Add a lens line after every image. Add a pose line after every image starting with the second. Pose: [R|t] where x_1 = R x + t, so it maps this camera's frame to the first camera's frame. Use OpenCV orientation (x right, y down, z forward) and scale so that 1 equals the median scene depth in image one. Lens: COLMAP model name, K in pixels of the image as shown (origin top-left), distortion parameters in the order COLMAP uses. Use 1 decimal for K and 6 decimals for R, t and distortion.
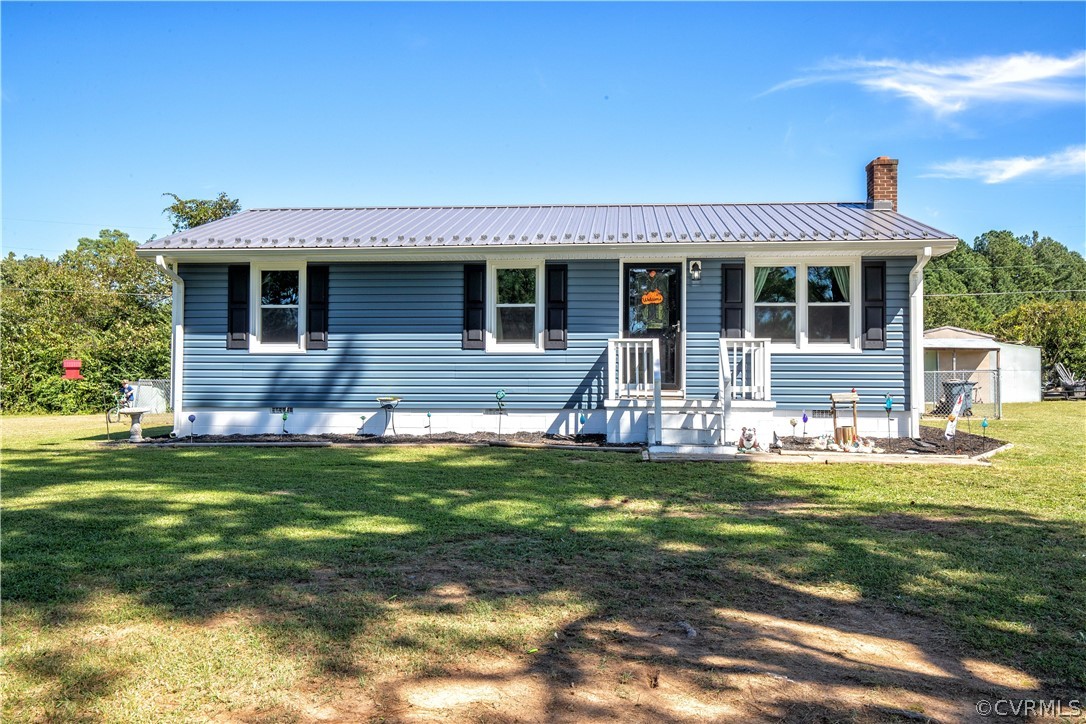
lens RADIAL K [[917.3, 0, 543.0], [0, 917.3, 362.0], [0, 0, 1]] dist [0.000691, 0.004639]
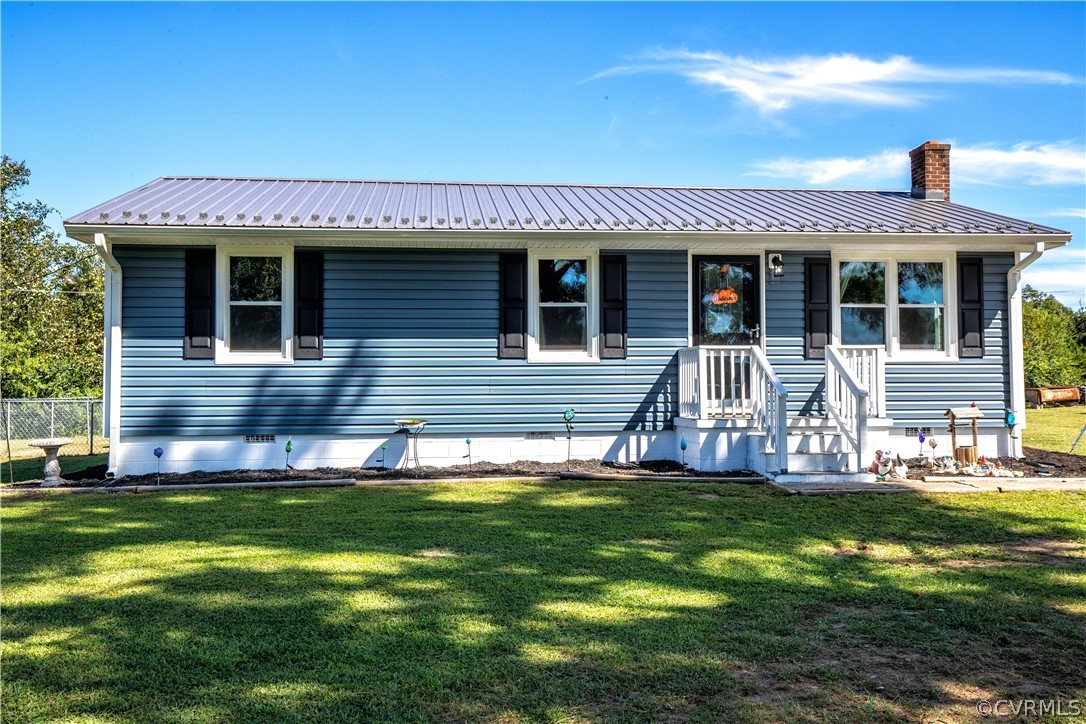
lens RADIAL K [[1015.0, 0, 543.0], [0, 1015.0, 330.2], [0, 0, 1]] dist [-0.005895, 0.004660]
pose [[0.978481, 0.002909, 0.206316, -0.234782], [0.004816, 0.999306, -0.036932, -0.005409], [-0.206280, 0.037131, 0.977788, 0.122721]]
